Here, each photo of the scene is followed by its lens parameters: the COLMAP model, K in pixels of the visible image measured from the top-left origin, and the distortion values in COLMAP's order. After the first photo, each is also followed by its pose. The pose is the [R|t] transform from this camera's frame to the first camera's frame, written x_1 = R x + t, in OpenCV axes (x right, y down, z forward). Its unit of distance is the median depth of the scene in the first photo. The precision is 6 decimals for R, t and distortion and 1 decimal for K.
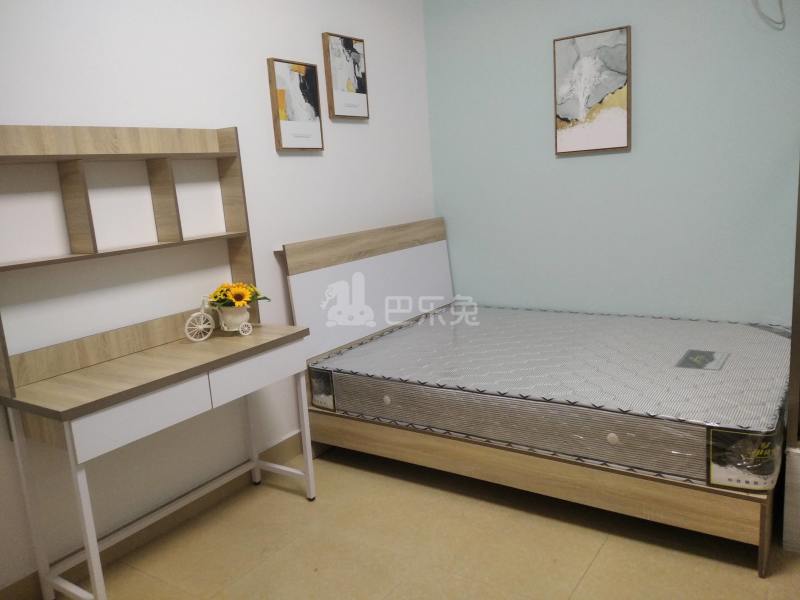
lens RADIAL K [[646.5, 0, 423.2], [0, 646.5, 301.5], [0, 0, 1]] dist [0.008905, -0.002121]
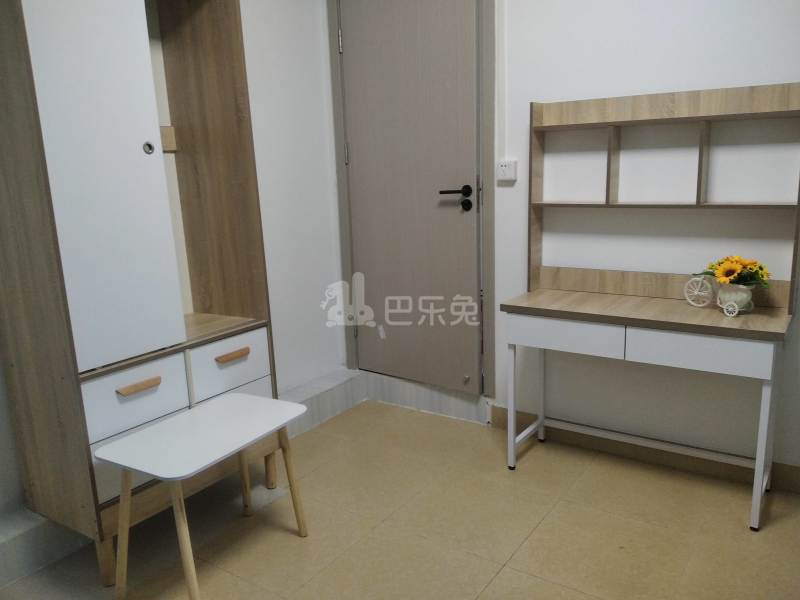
lens RADIAL K [[646.5, 0, 423.2], [0, 646.5, 301.5], [0, 0, 1]] dist [0.008905, -0.002121]
pose [[0.008773, 0.267408, -0.963544, 0.663319], [-0.167963, 0.950284, 0.262199, -0.148622], [0.985754, 0.159539, 0.053251, 0.576602]]
